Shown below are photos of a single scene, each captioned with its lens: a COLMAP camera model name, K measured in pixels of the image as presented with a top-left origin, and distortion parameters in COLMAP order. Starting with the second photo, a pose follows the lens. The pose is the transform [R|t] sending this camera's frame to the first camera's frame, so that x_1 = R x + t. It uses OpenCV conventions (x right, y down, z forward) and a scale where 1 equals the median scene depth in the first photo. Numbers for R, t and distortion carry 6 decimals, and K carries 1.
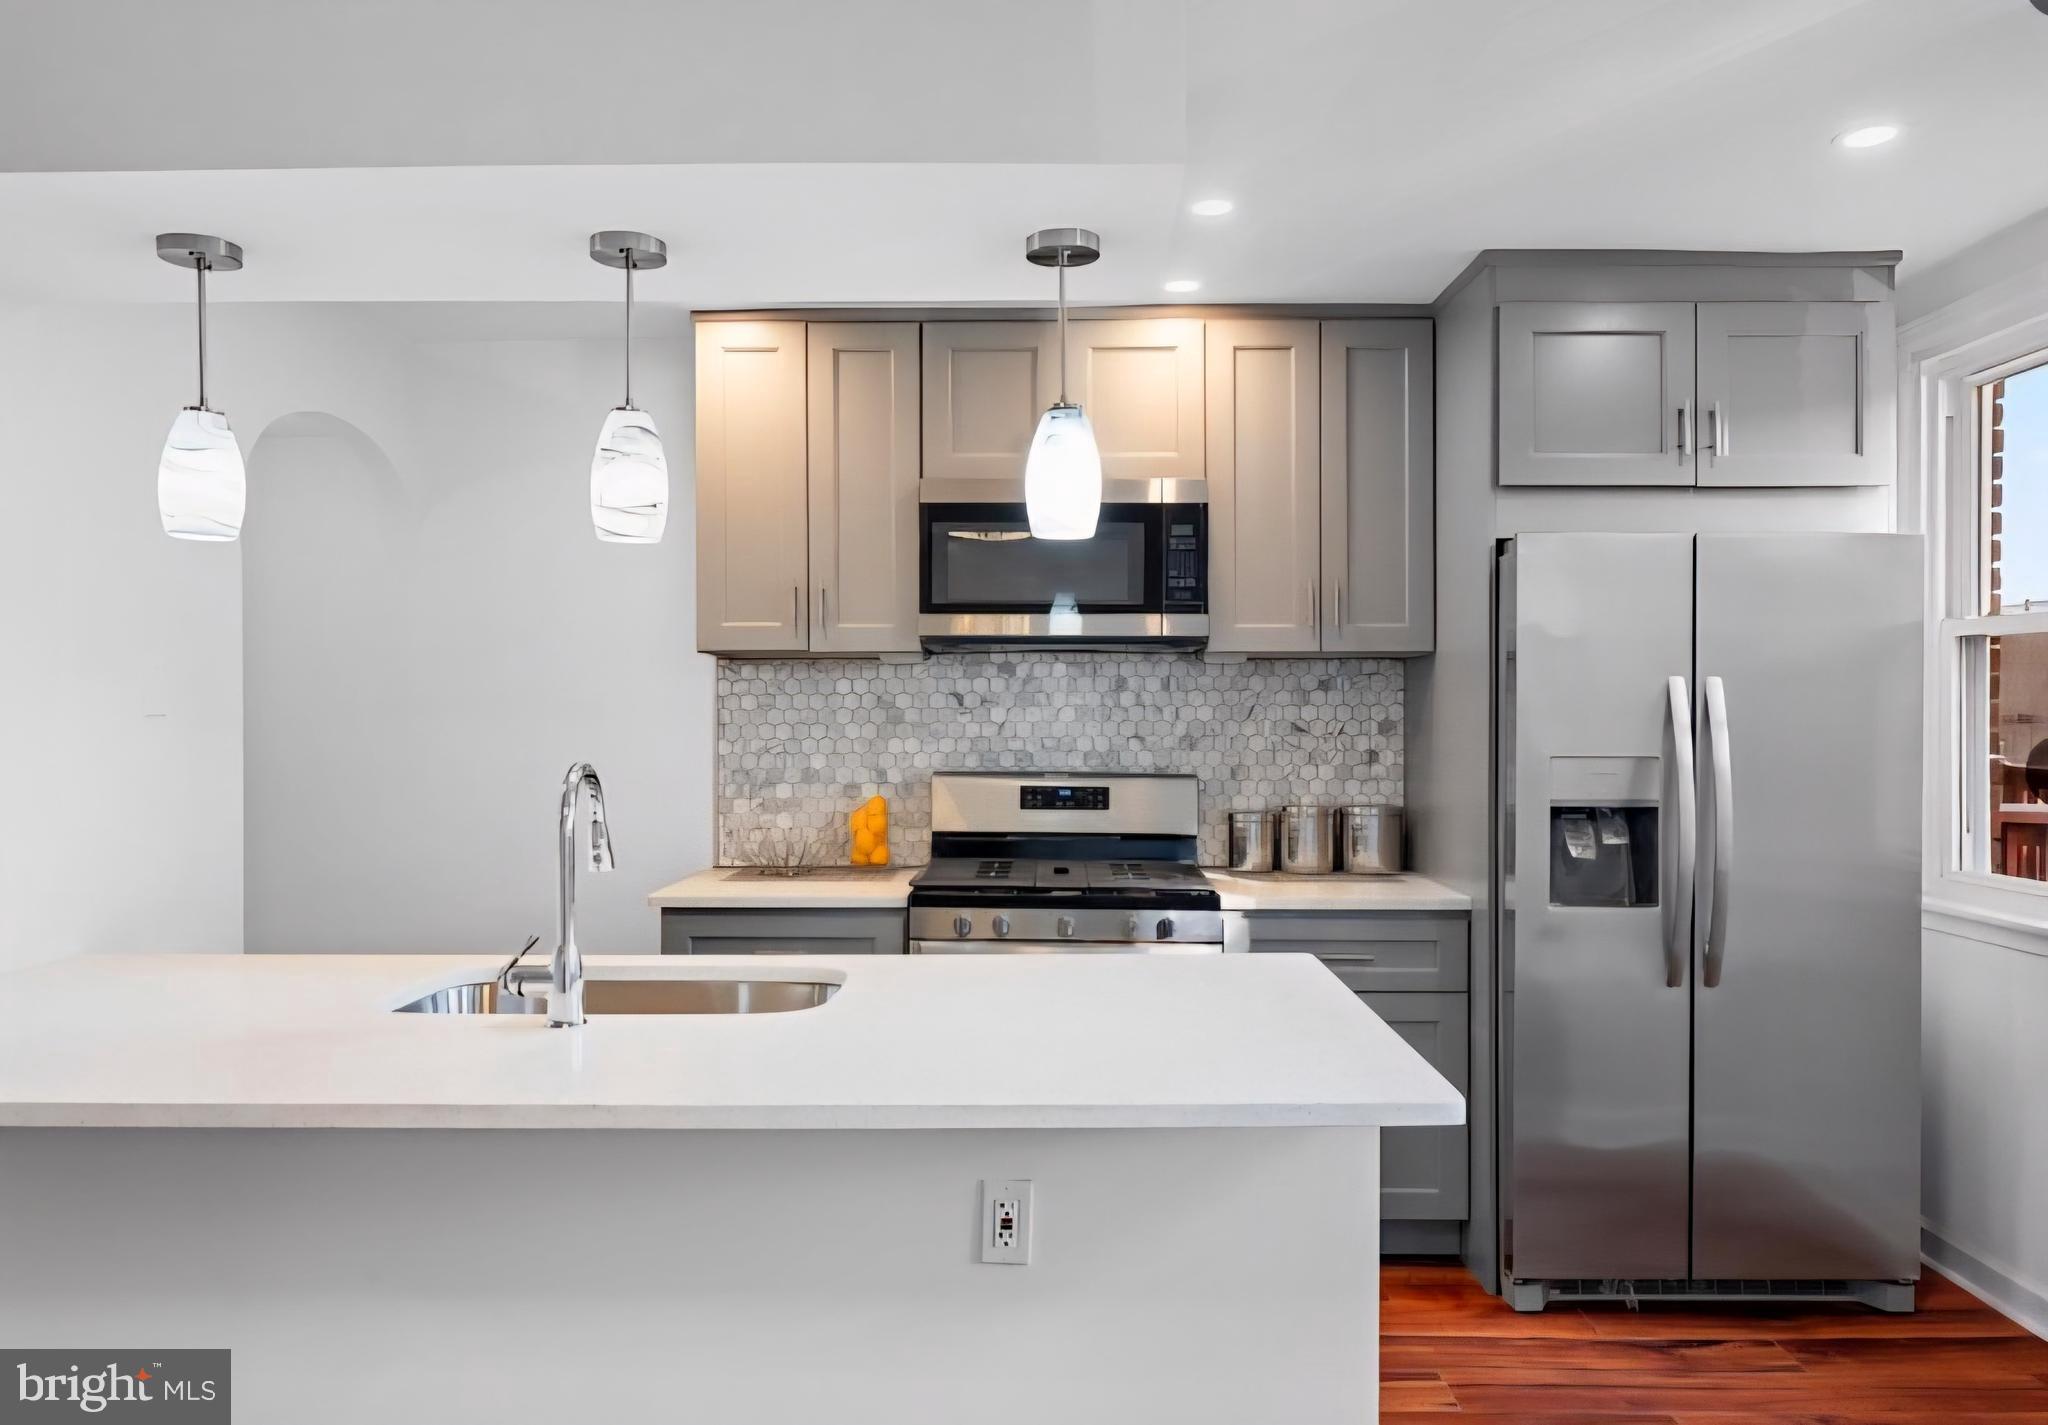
lens RADIAL K [[1428.2, 0, 1024.4], [0, 1428.2, 709.1], [0, 0, 1]] dist [-0.003210, 0.000427]
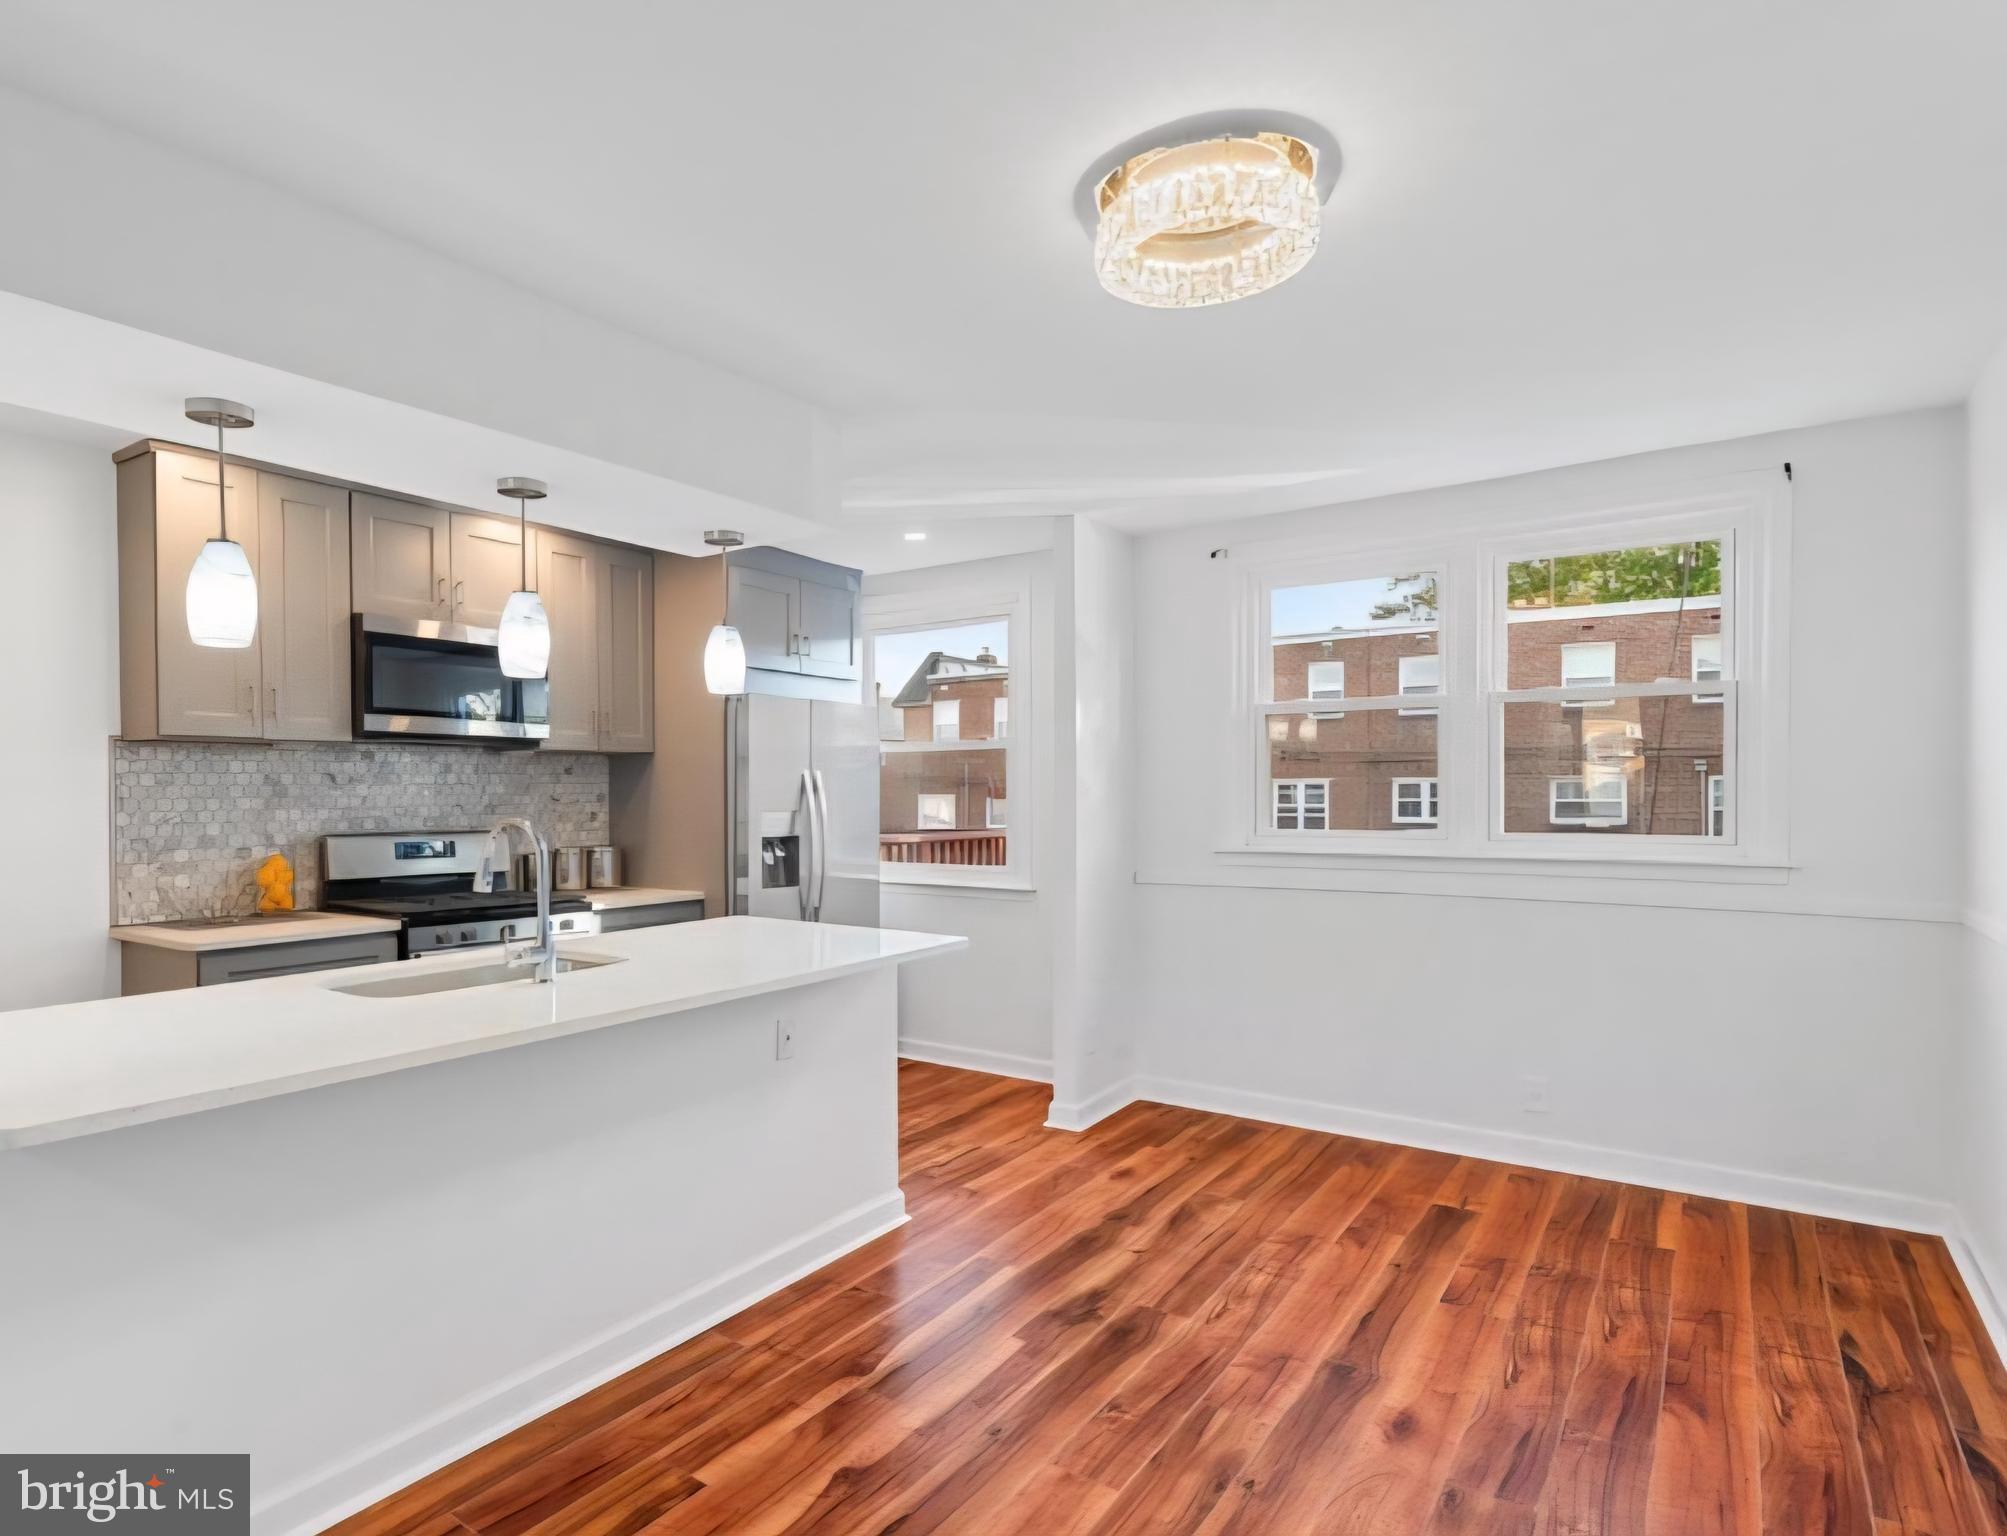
lens RADIAL K [[1085.7, 0, 1000.6], [0, 1085.7, 782.4], [0, 0, 1]] dist [0.005076, 0.000742]
pose [[0.545783, 0.004835, 0.837912, -0.547056], [0.000556, 0.999981, -0.006132, 0.003408], [-0.837926, 0.003812, 0.545770, -0.045550]]
